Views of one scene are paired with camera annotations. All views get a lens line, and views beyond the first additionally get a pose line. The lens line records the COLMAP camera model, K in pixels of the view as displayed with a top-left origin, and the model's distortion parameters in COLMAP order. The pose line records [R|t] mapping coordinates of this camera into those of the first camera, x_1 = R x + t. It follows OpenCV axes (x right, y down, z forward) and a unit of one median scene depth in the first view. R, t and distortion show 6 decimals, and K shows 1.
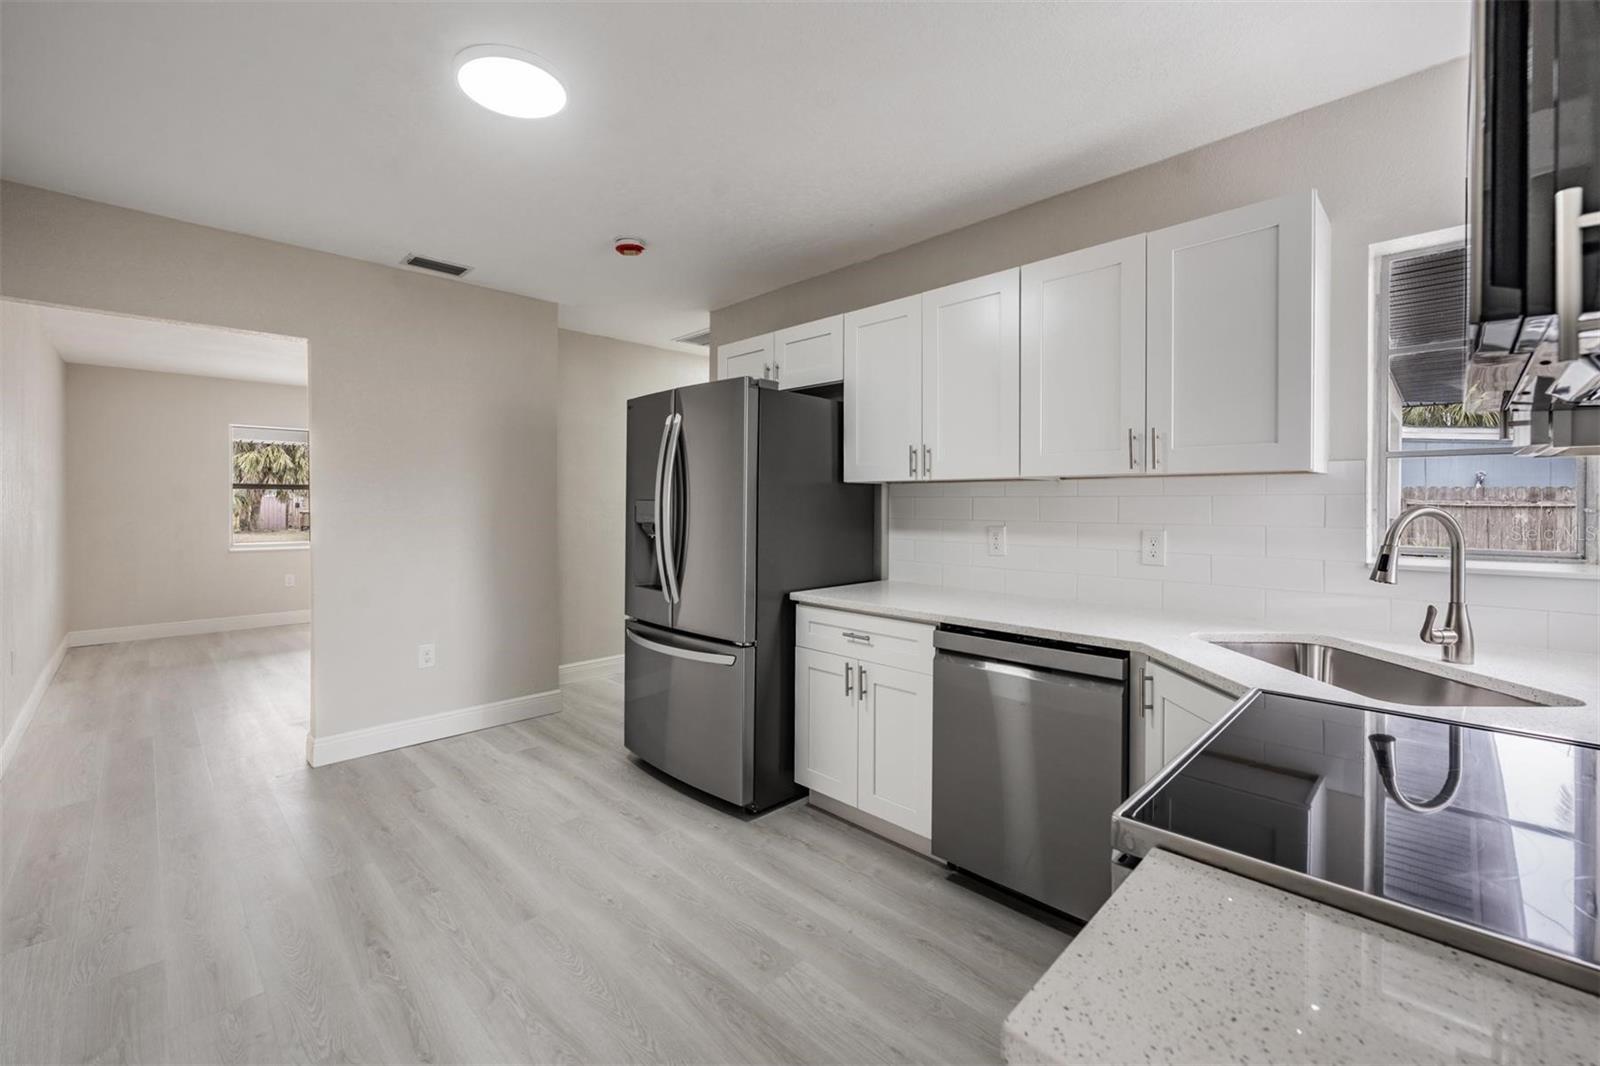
lens RADIAL K [[661.6, 0, 800.7], [0, 661.6, 505.1], [0, 0, 1]] dist [0.001372, 0.000202]
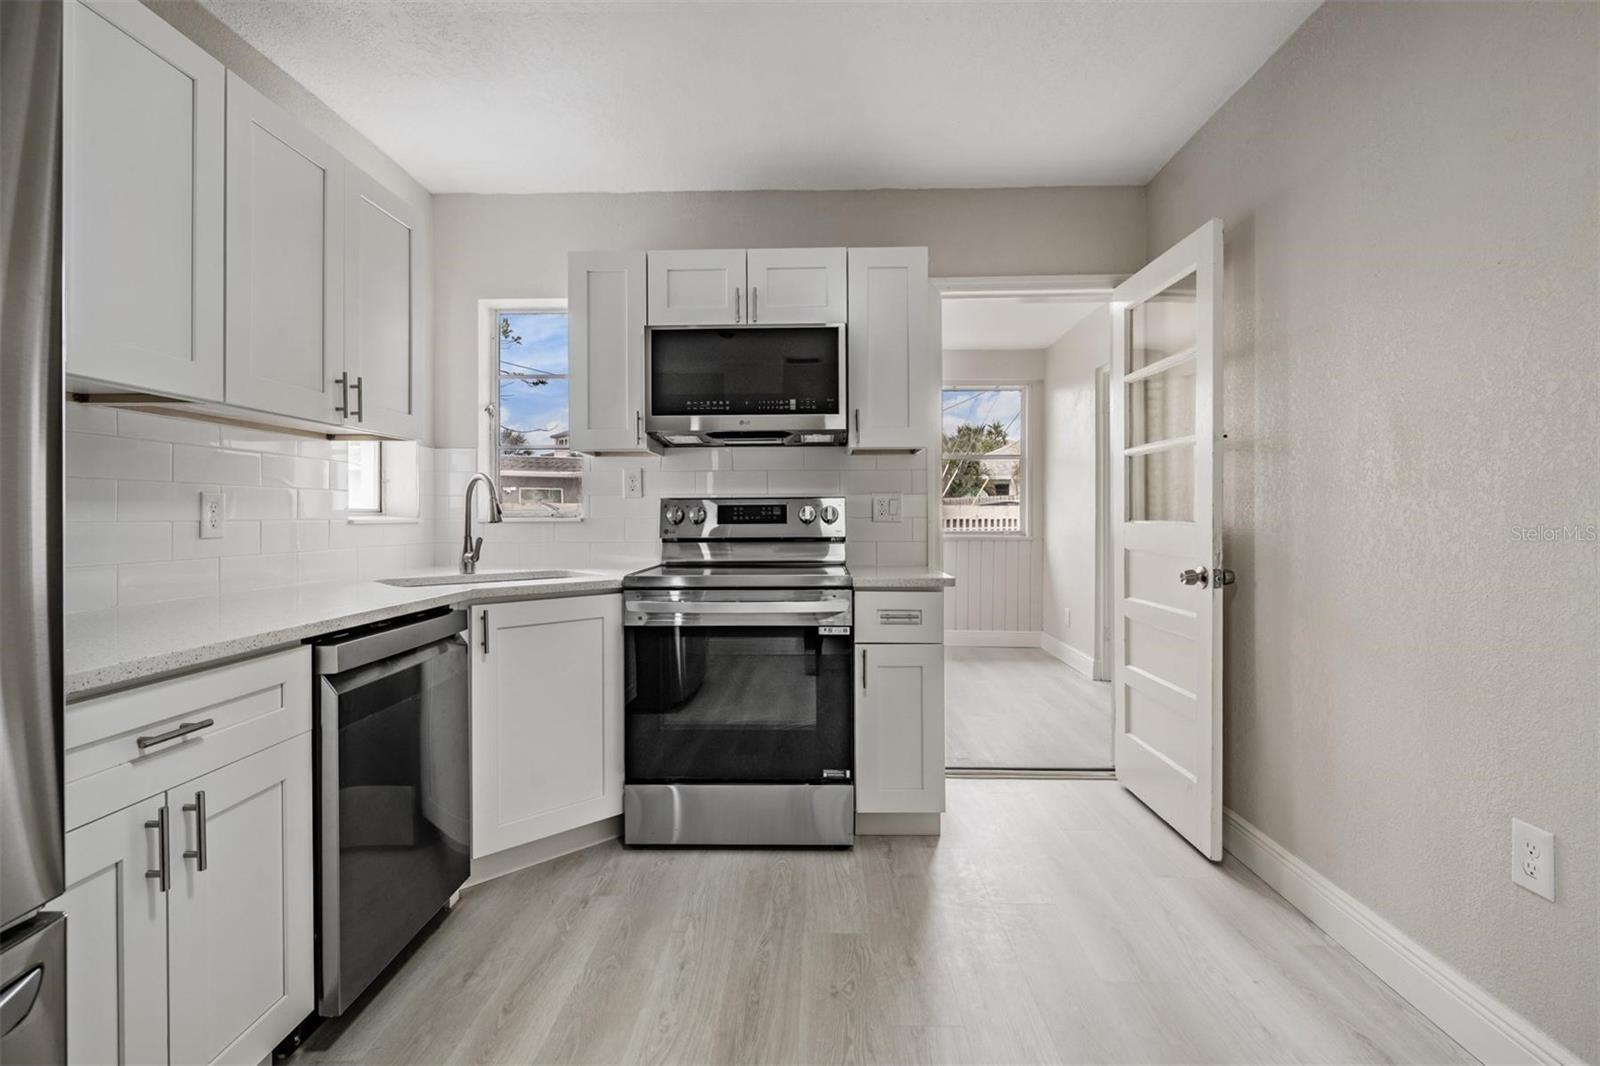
lens RADIAL K [[755.8, 0, 808.3], [0, 755.8, 510.2], [0, 0, 1]] dist [0.002079, 0.000125]
pose [[-0.696173, 0.006361, 0.717846, -0.508152], [0.004684, 0.999980, -0.004319, 0.058216], [-0.717859, 0.000355, -0.696188, 0.990805]]
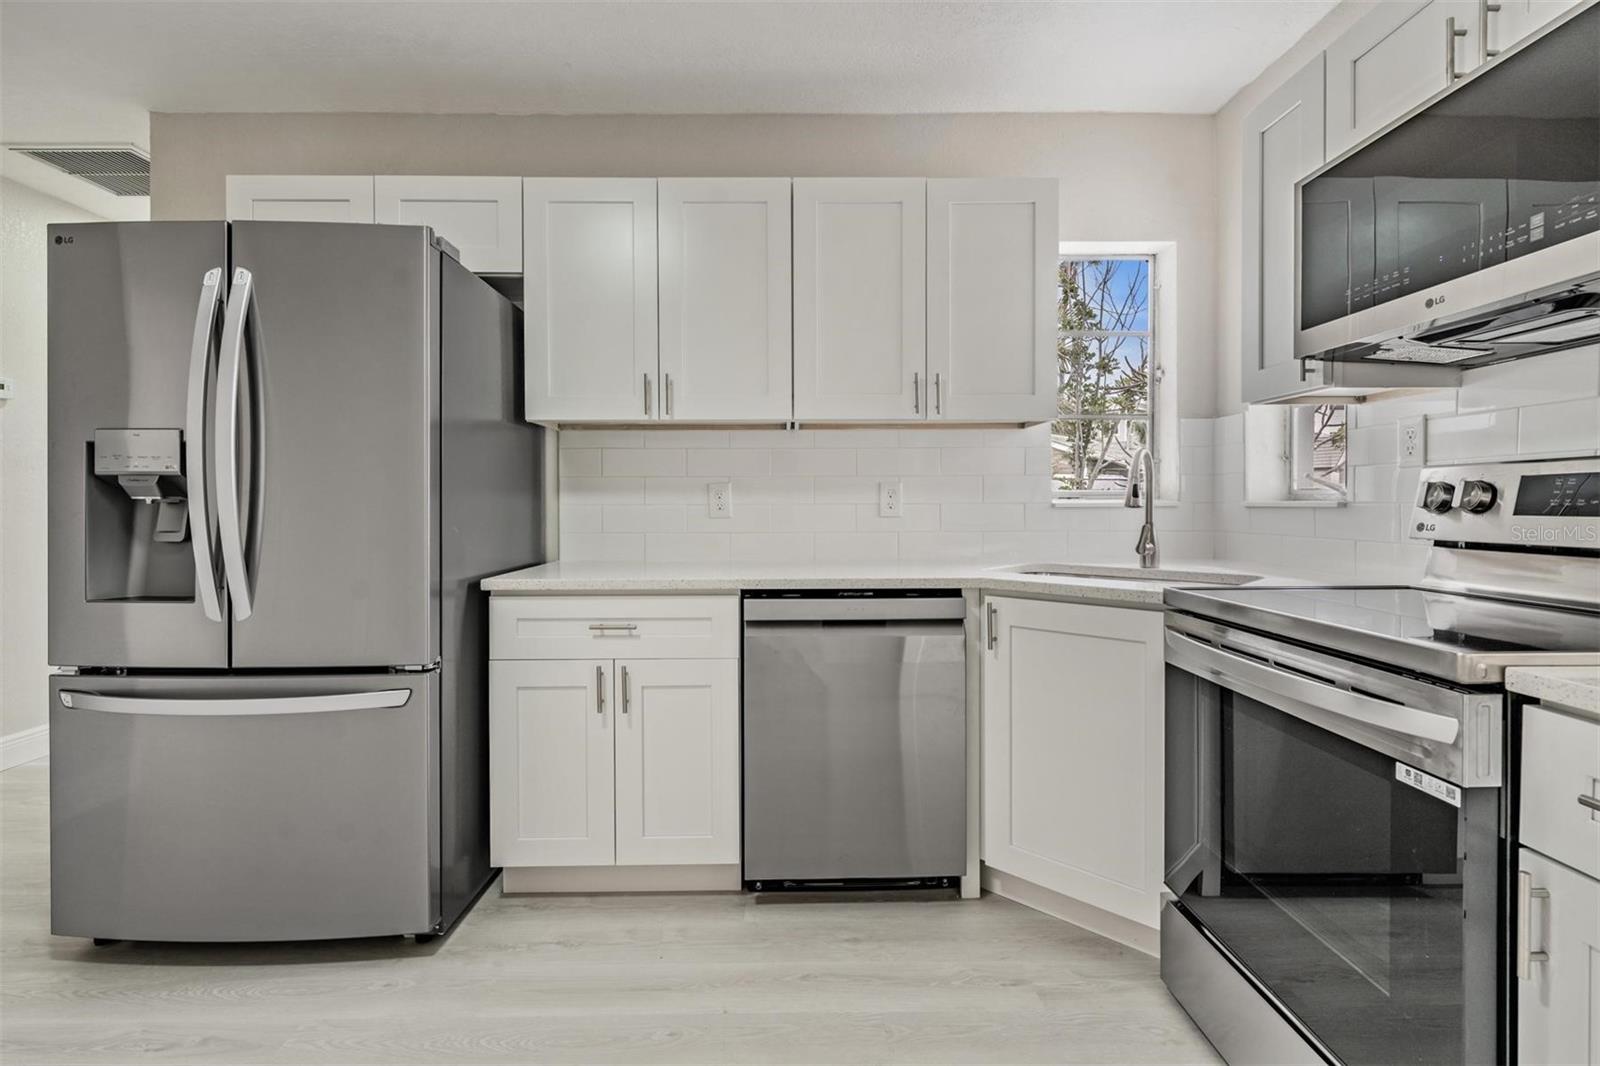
lens RADIAL K [[755.8, 0, 797.2], [0, 755.8, 509.4], [0, 0, 1]] dist [0.002079, 0.000125]
pose [[0.697429, -0.010270, 0.716581, -0.344398], [0.006339, 0.999947, 0.008162, 0.061706], [-0.716626, -0.001150, 0.697457, 0.268497]]
